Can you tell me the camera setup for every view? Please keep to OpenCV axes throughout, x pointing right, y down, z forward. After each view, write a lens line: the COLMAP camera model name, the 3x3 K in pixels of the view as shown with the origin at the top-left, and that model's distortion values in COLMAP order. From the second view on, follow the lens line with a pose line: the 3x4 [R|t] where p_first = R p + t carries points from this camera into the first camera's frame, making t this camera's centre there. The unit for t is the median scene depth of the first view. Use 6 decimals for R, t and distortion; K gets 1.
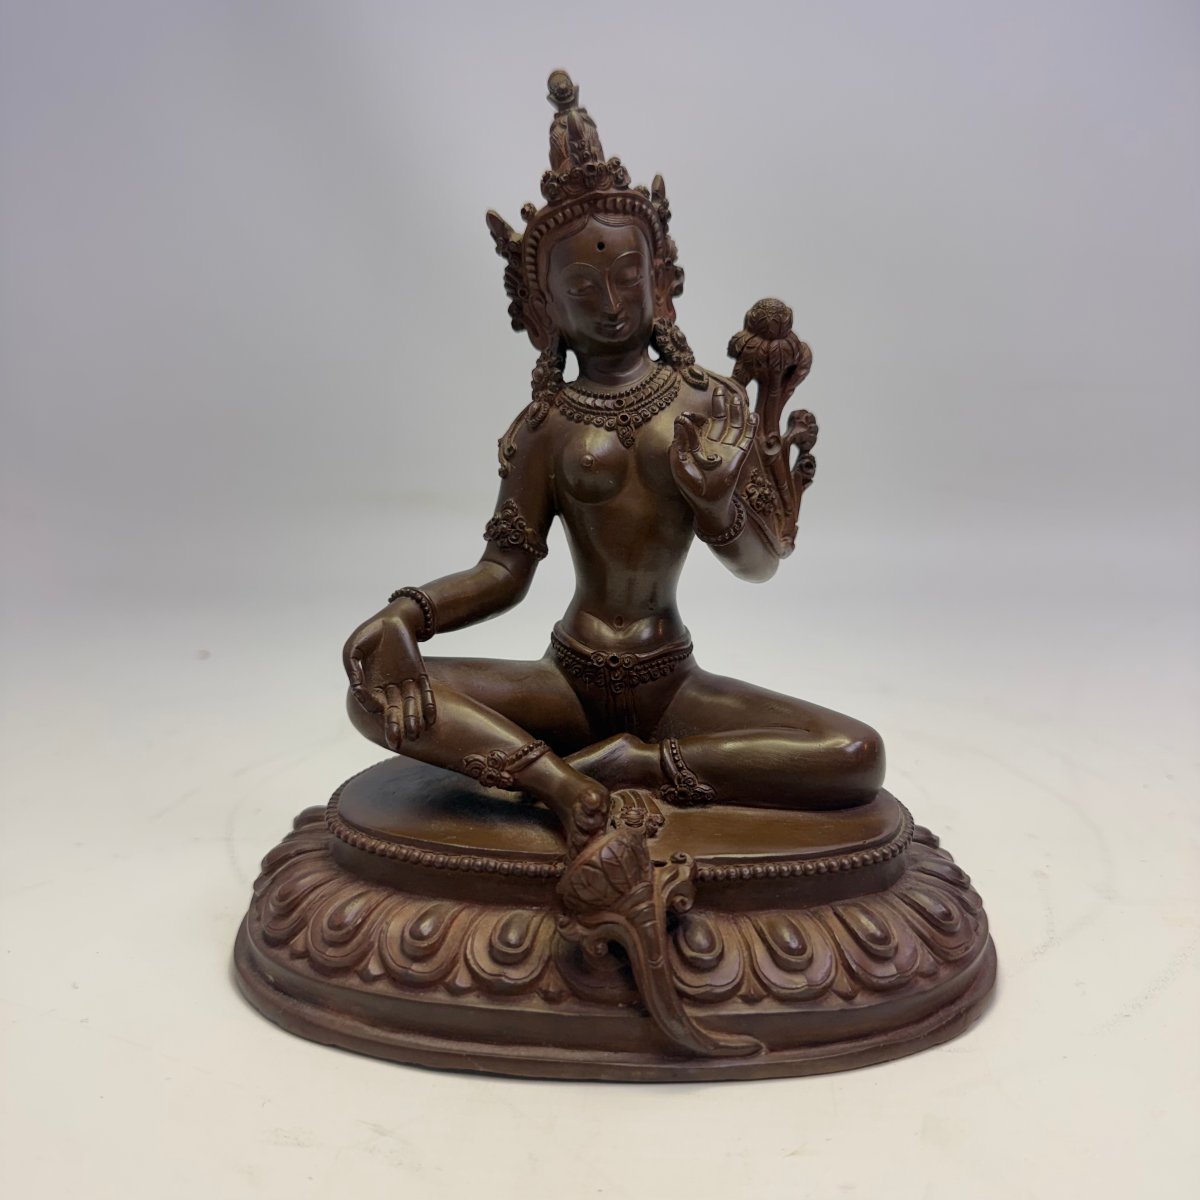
lens RADIAL K [[1143.1, 0, 600.0], [0, 1143.1, 600.0], [0, 0, 1]] dist [0.205289, -0.606063]
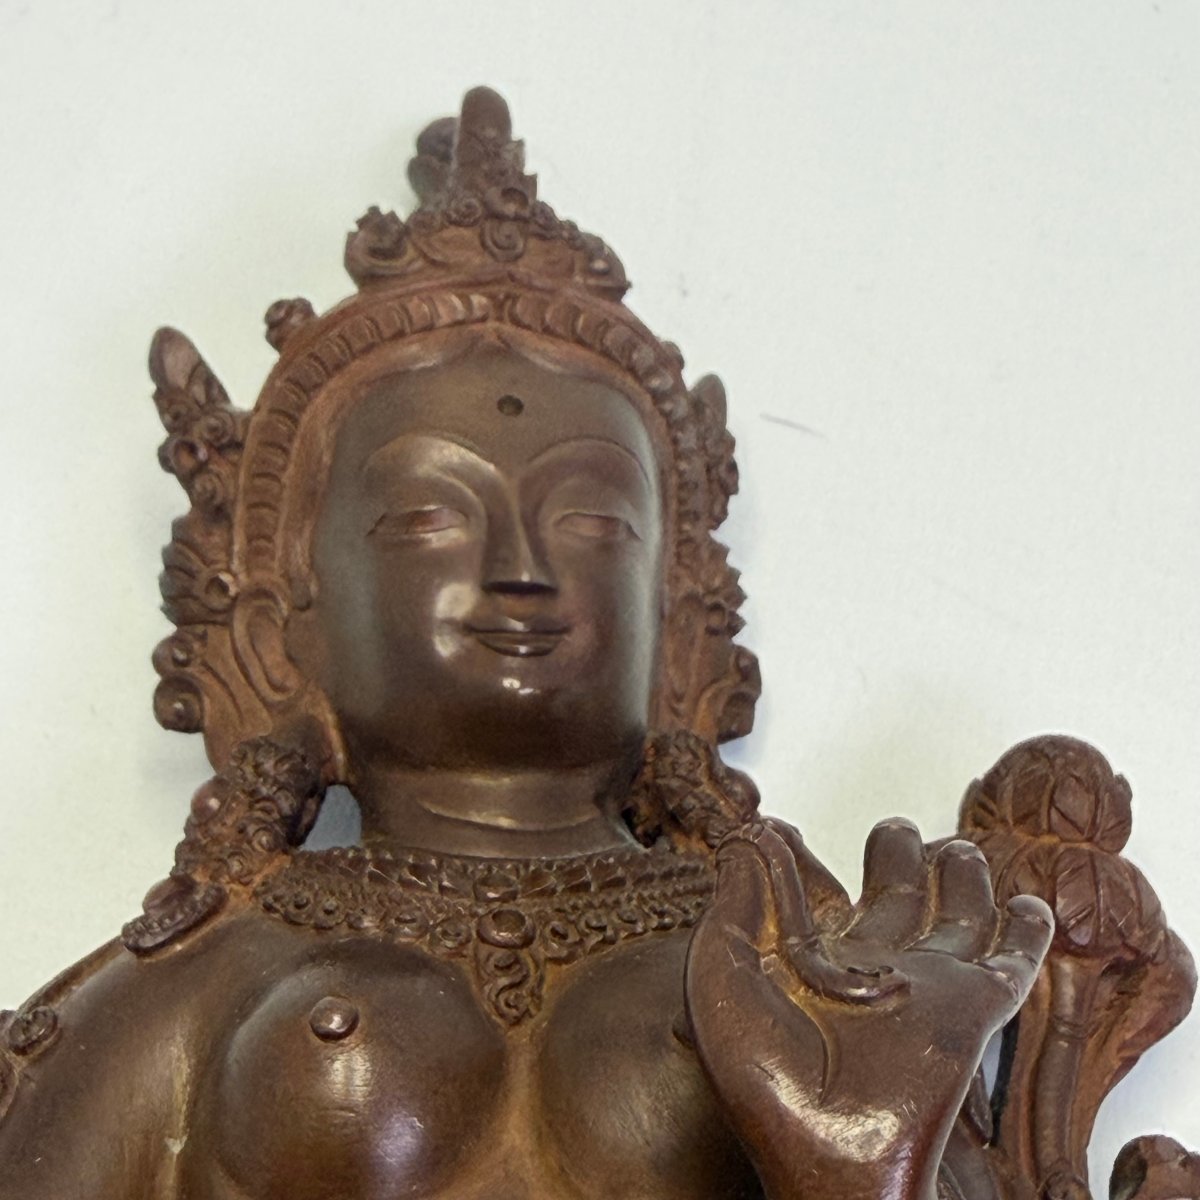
lens RADIAL K [[2589.4, 0, 600.0], [0, 2589.4, 600.0], [0, 0, 1]] dist [0.031523, 0.160120]
pose [[0.988849, 0.148903, 0.002290, 0.028294], [-0.111535, 0.750702, -0.651157, 0.154316], [-0.098678, 0.643641, 0.758939, 0.507416]]
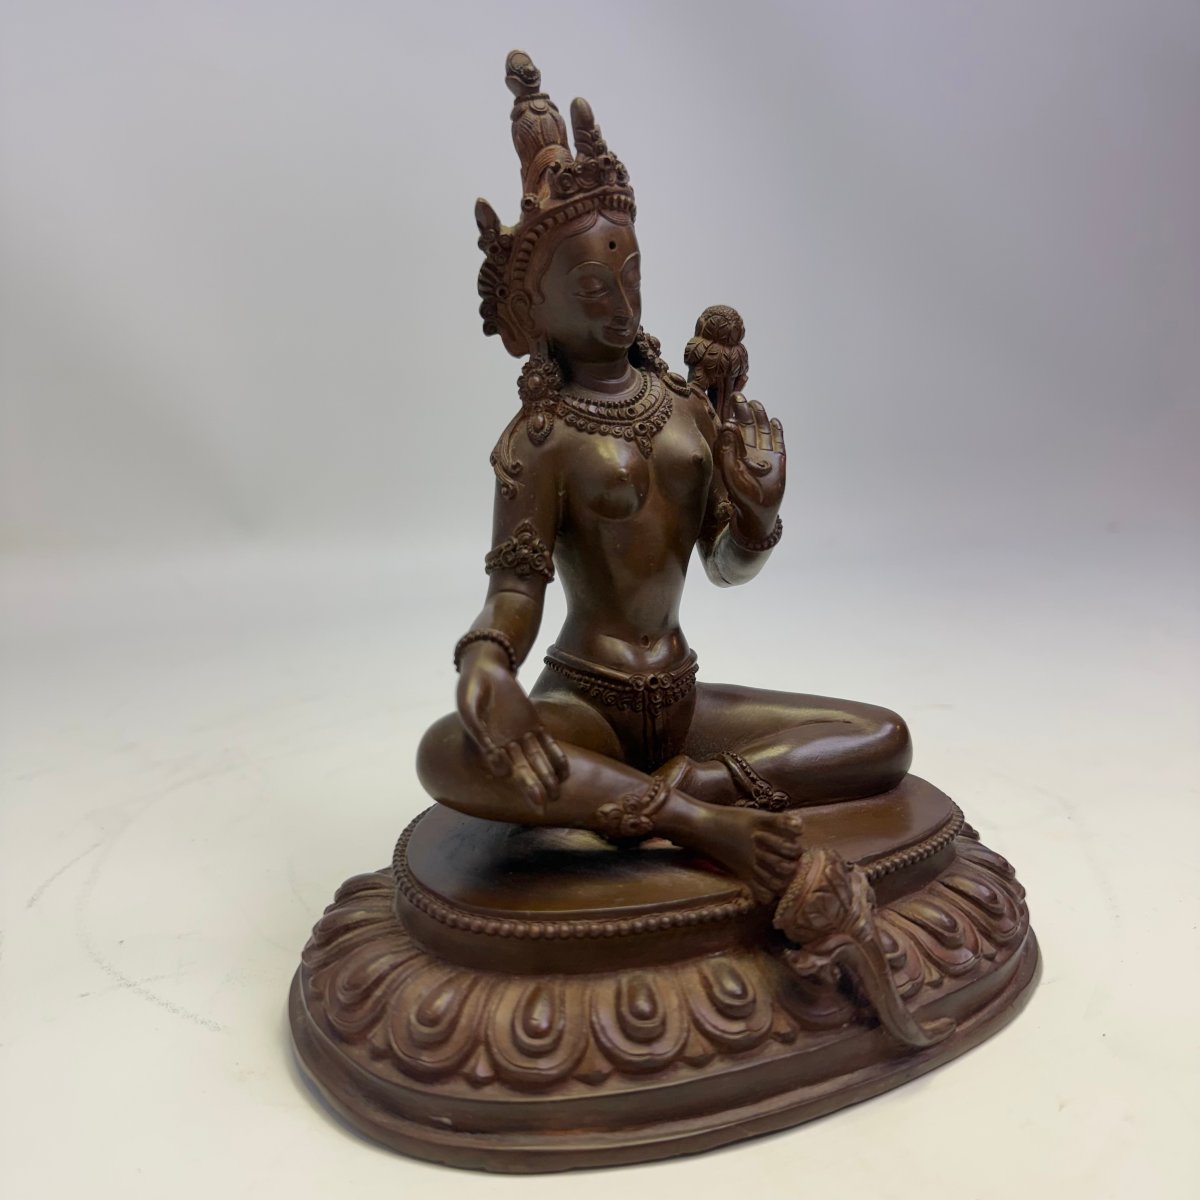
lens RADIAL K [[1143.1, 0, 600.0], [0, 1143.1, 600.0], [0, 0, 1]] dist [0.205289, -0.606063]
pose [[0.859098, -0.101376, 0.501671, -0.489075], [0.103979, 0.994317, 0.022868, -0.040681], [-0.501138, 0.032517, 0.864756, 0.194737]]
